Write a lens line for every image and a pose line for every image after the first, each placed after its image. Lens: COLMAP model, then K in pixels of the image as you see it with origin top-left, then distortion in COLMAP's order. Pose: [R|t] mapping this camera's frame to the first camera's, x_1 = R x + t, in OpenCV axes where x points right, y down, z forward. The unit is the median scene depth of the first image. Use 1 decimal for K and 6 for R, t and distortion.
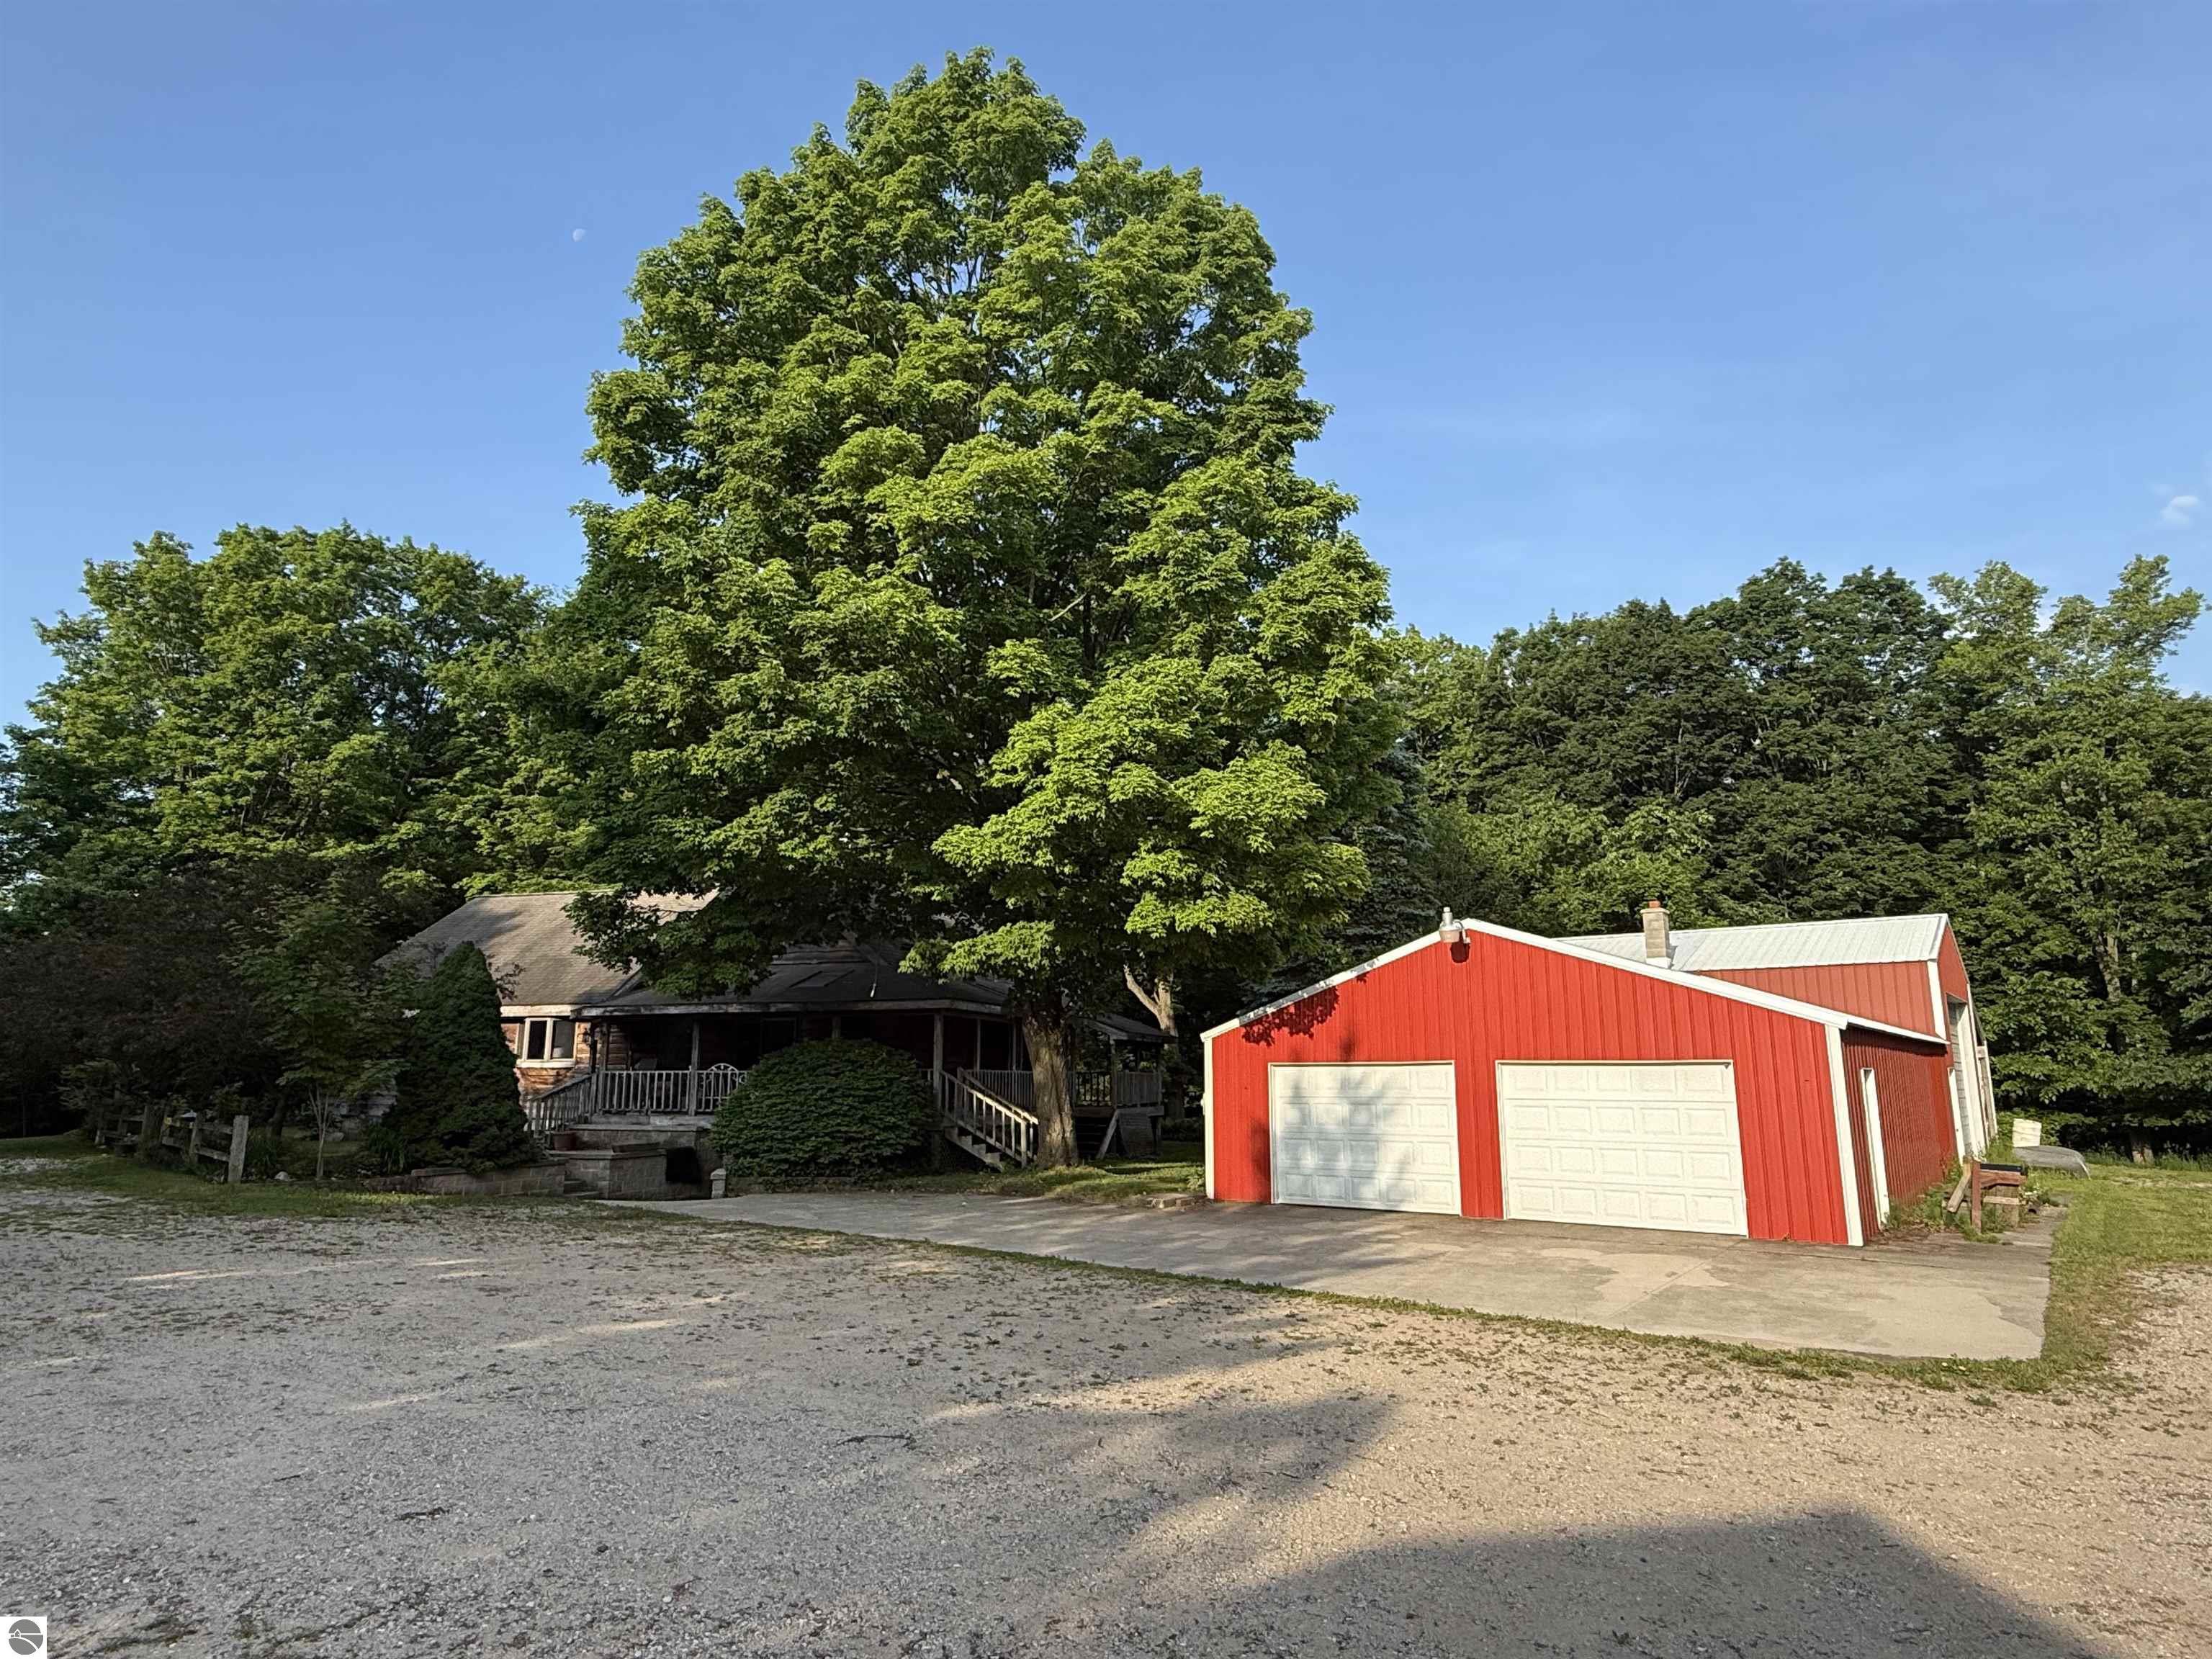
lens RADIAL K [[1296.2, 0, 1101.9], [0, 1296.2, 822.2], [0, 0, 1]] dist [0.000548, -0.000654]
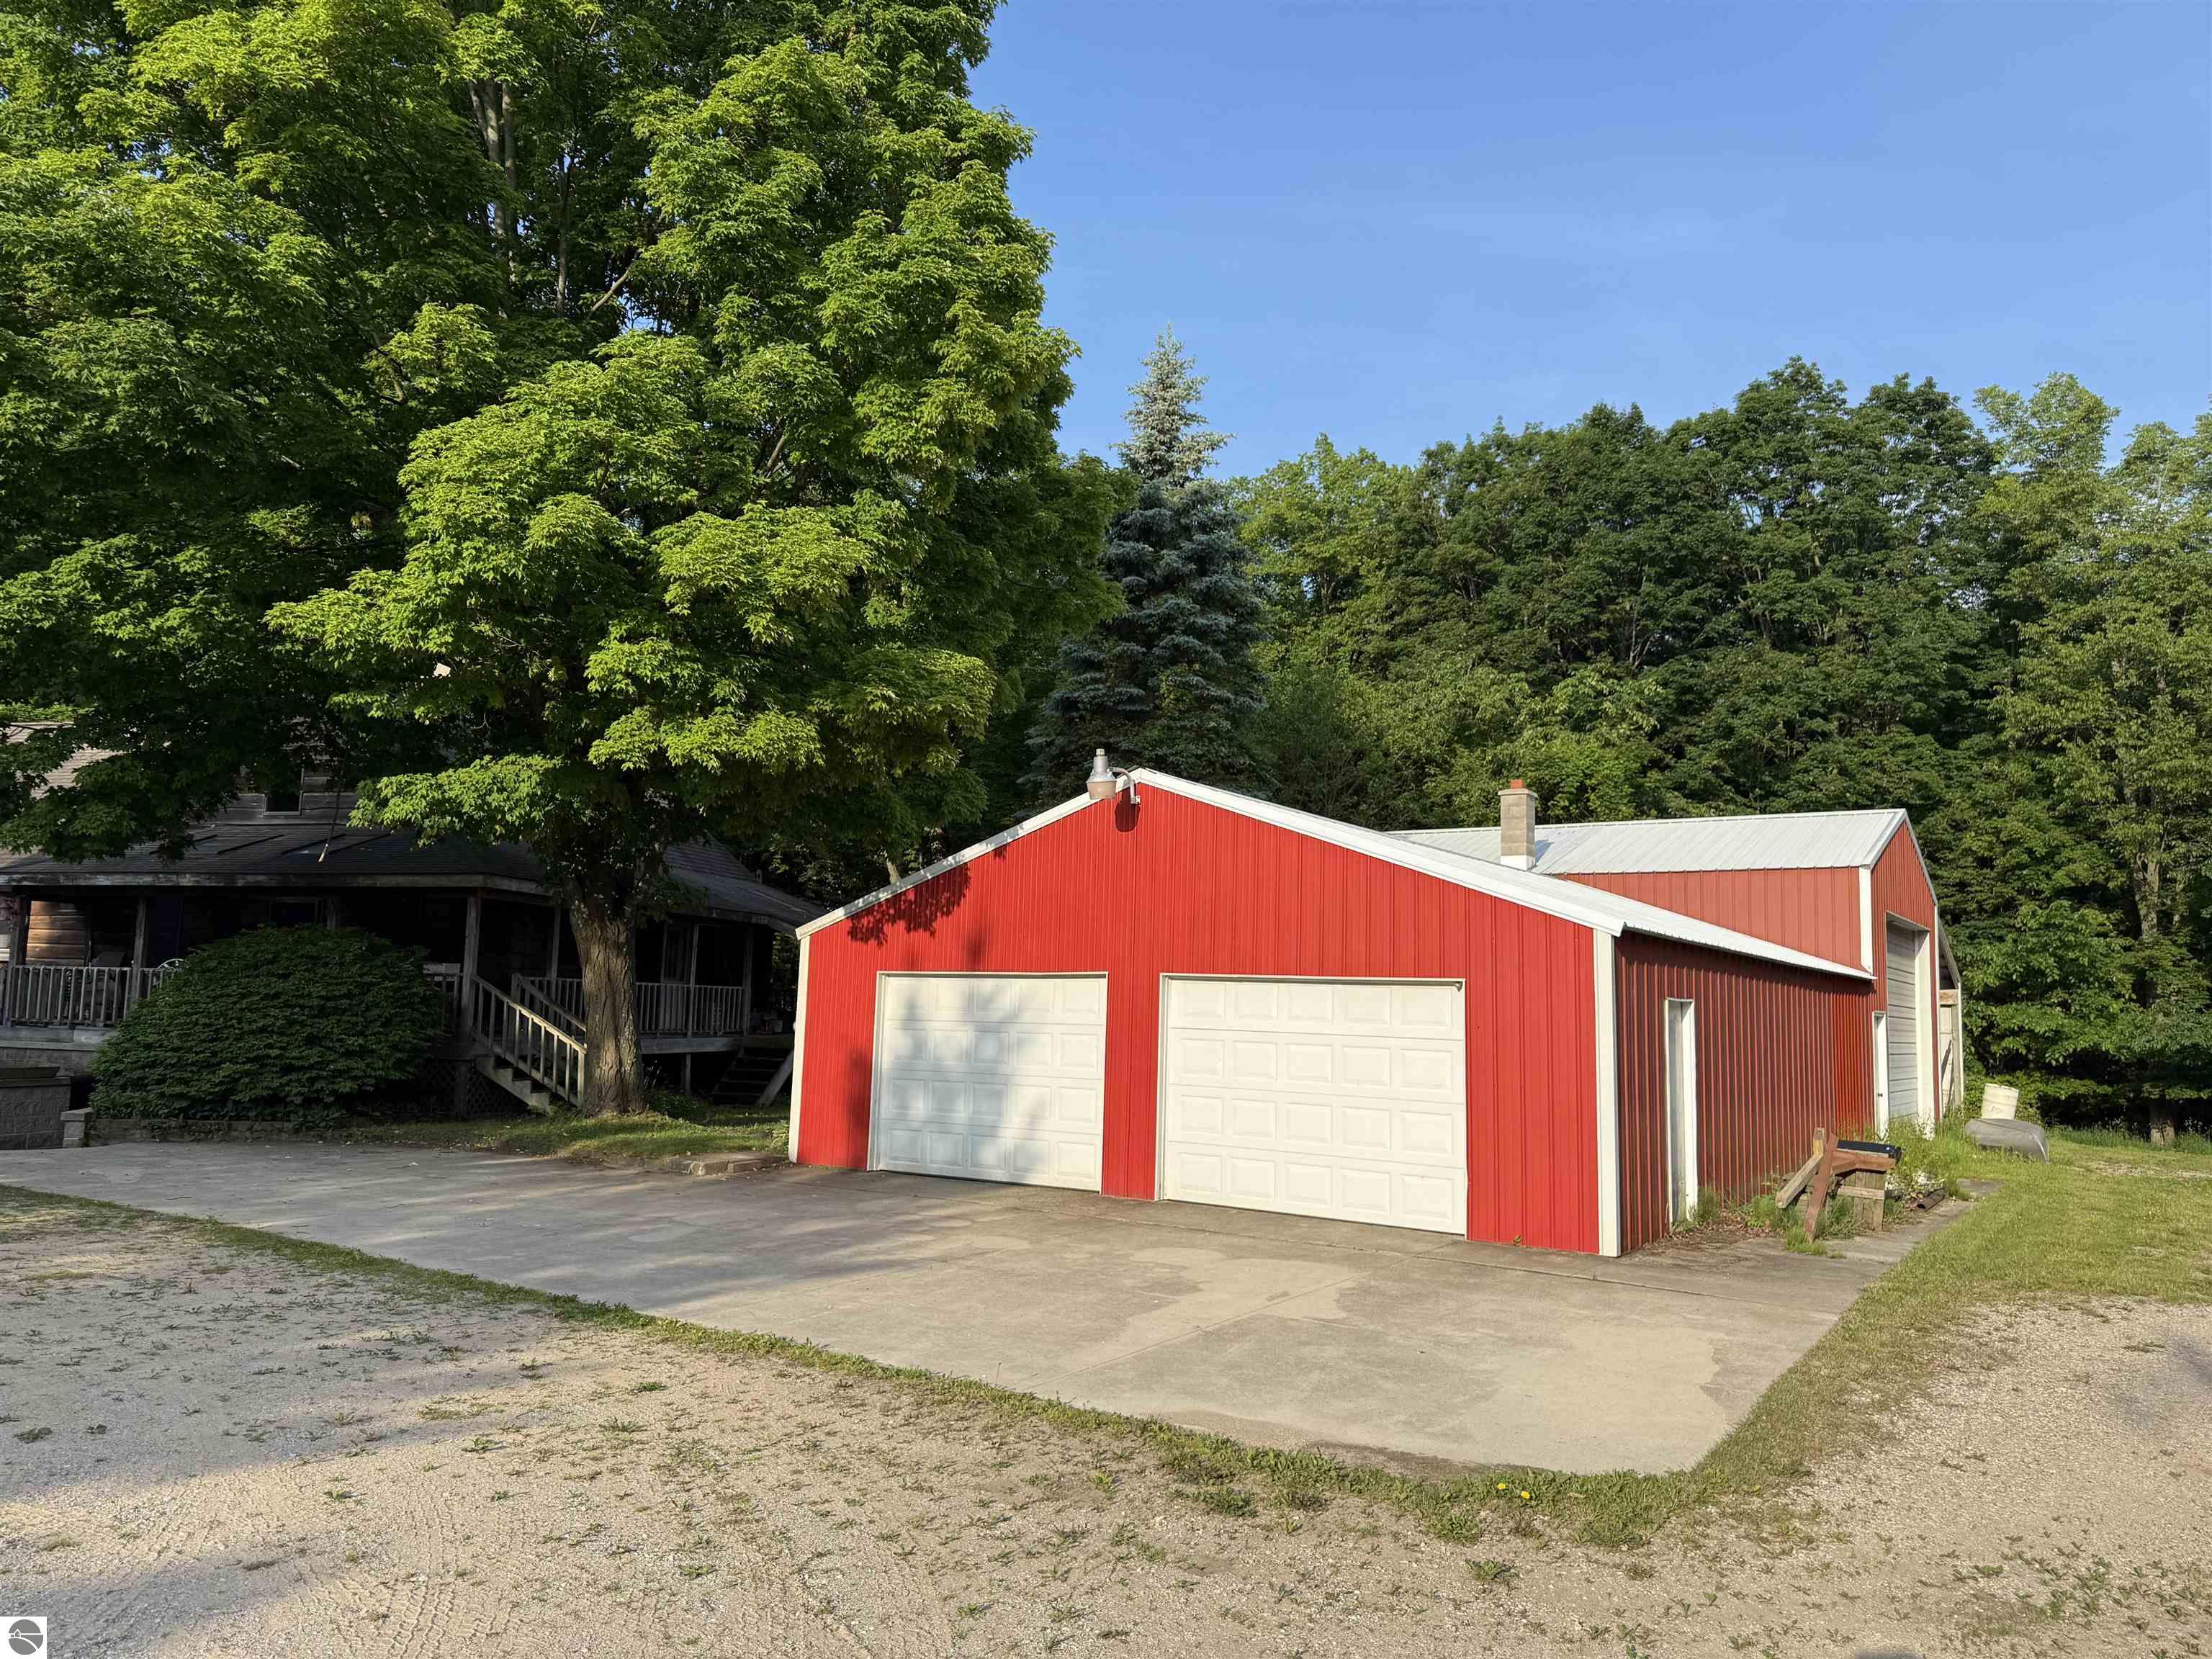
lens RADIAL K [[1576.7, 0, 1095.2], [0, 1576.7, 839.7], [0, 0, 1]] dist [0.079083, -0.104212]
pose [[0.998037, 0.032926, 0.053271, 0.092203], [-0.037411, 0.995635, 0.085510, 0.017937], [-0.050223, -0.087335, 0.994912, 0.072905]]
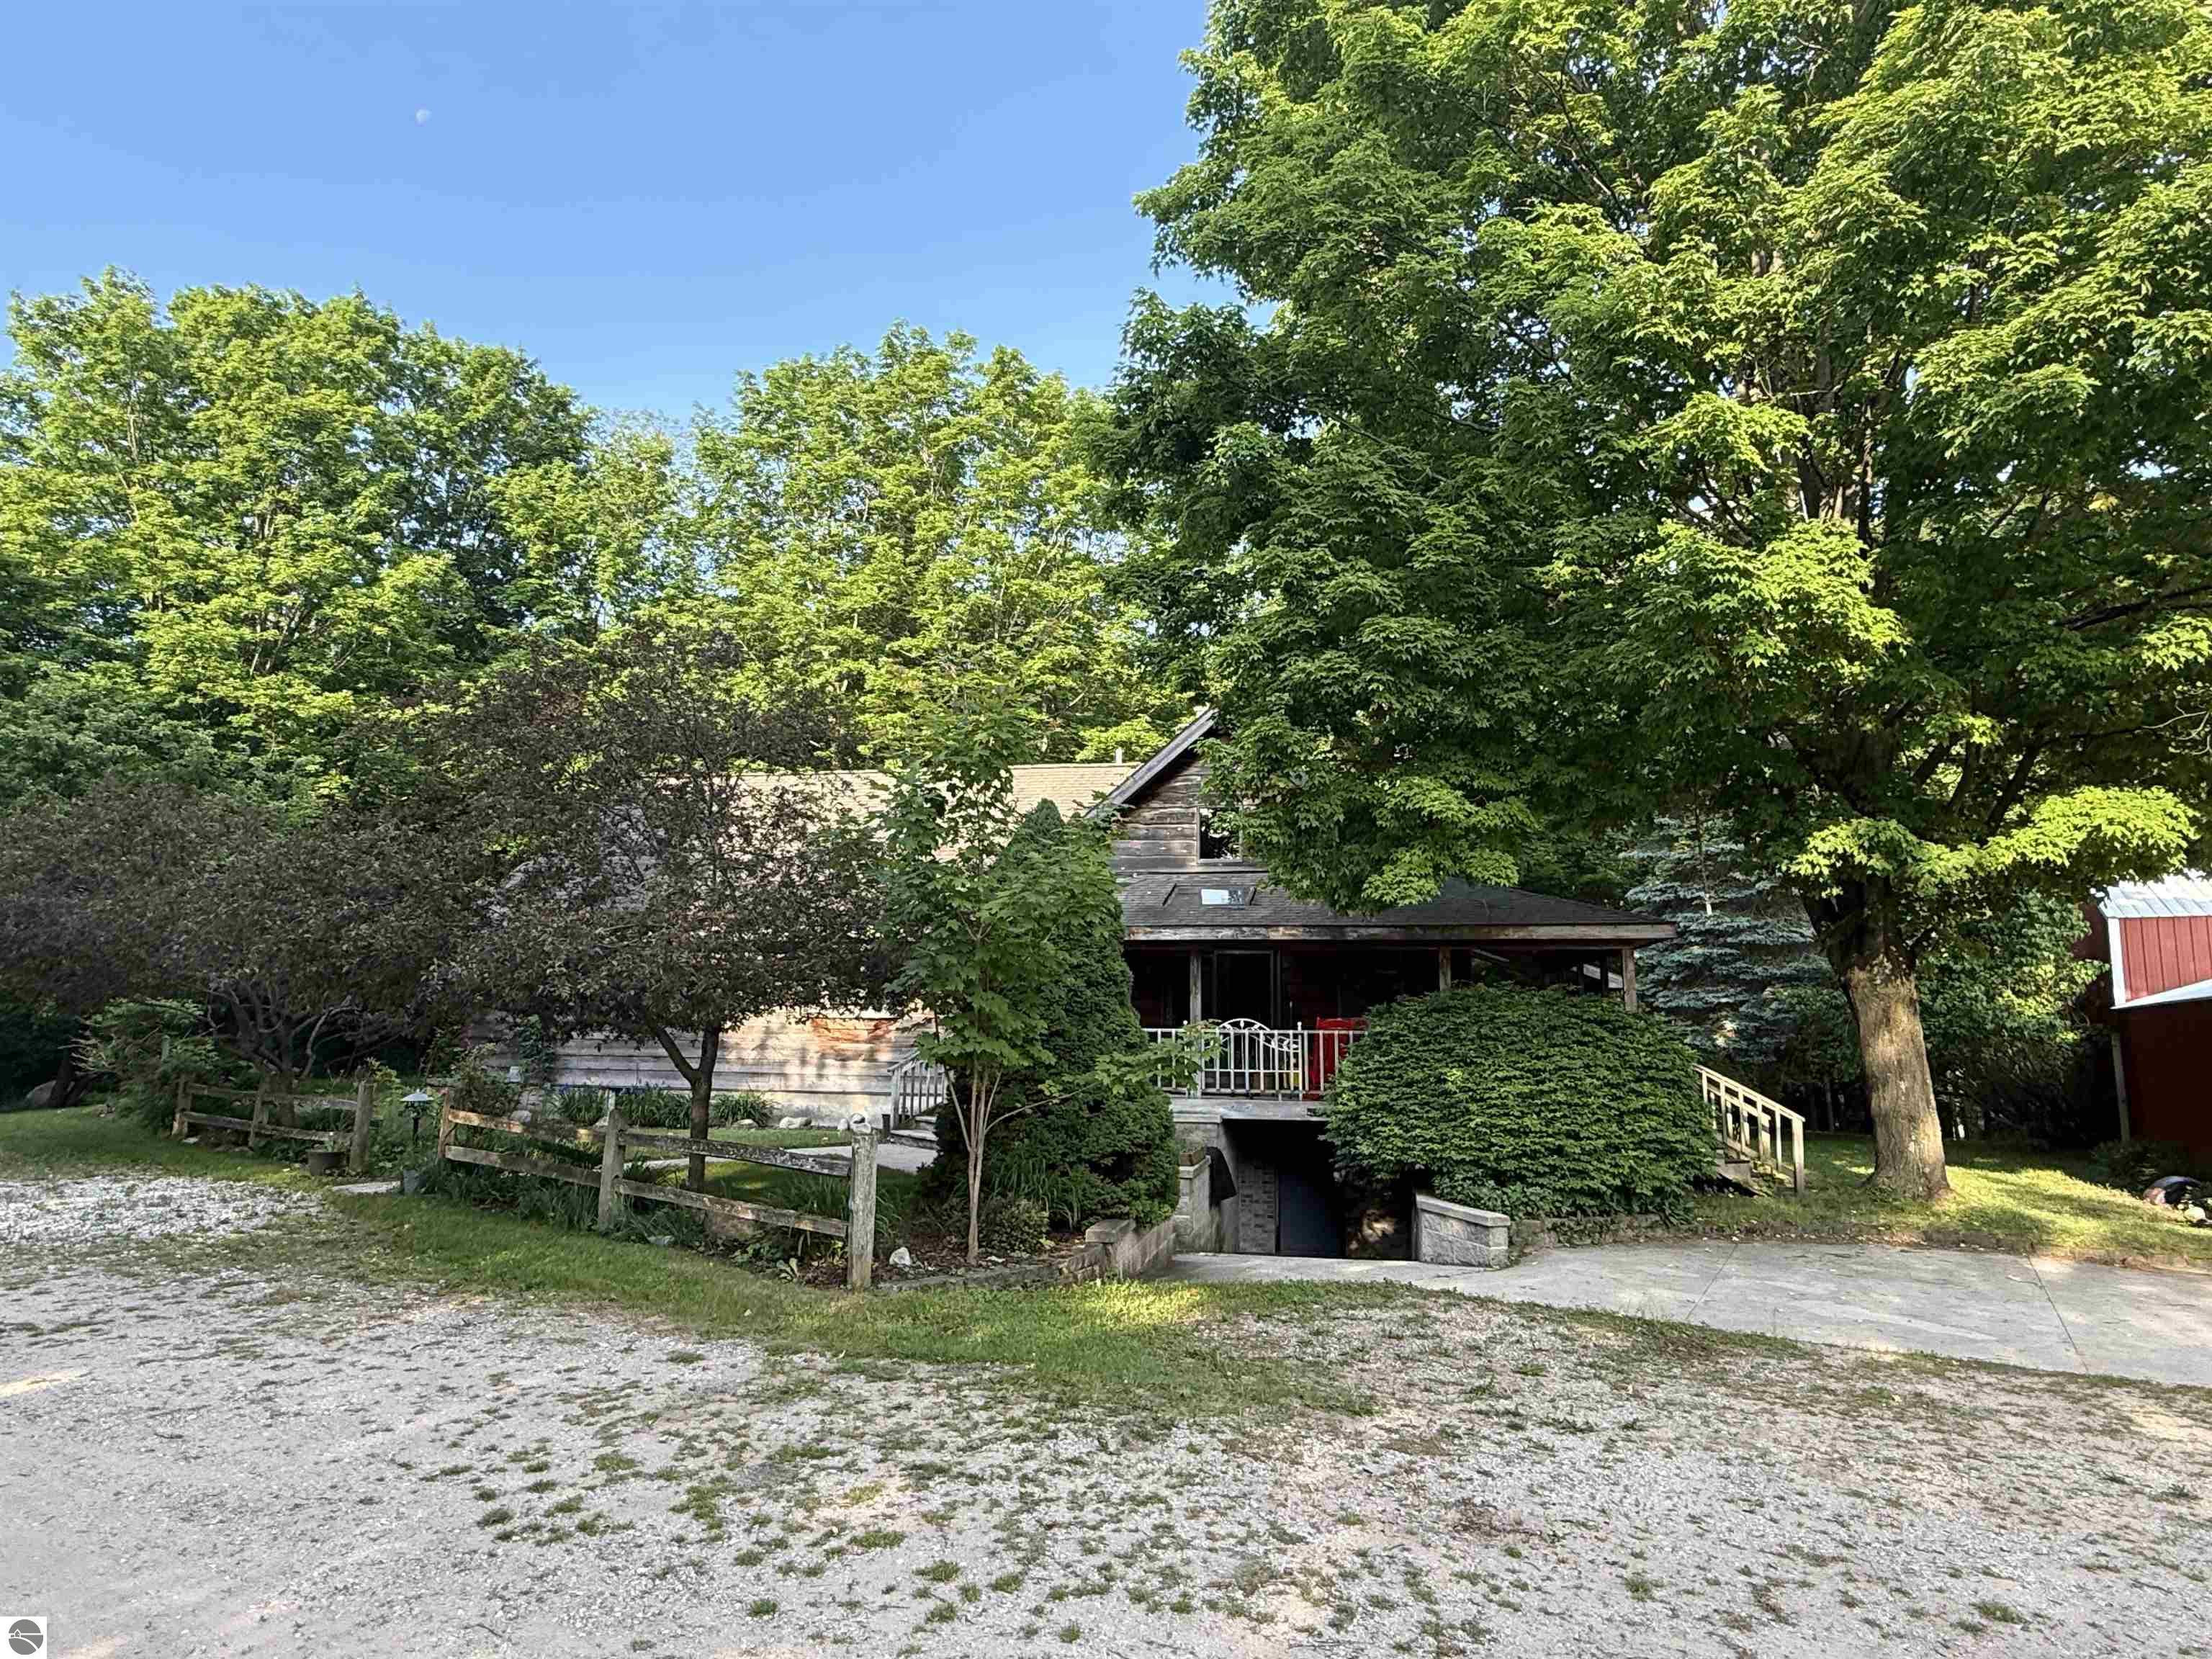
lens RADIAL K [[1290.0, 0, 1107.1], [0, 1290.0, 825.9], [0, 0, 1]] dist [-0.004887, -0.001841]
pose [[0.993463, 0.027015, 0.110912, -0.260036], [-0.032207, 0.998455, 0.045285, 0.038114], [-0.109517, -0.048561, 0.992798, 0.224172]]
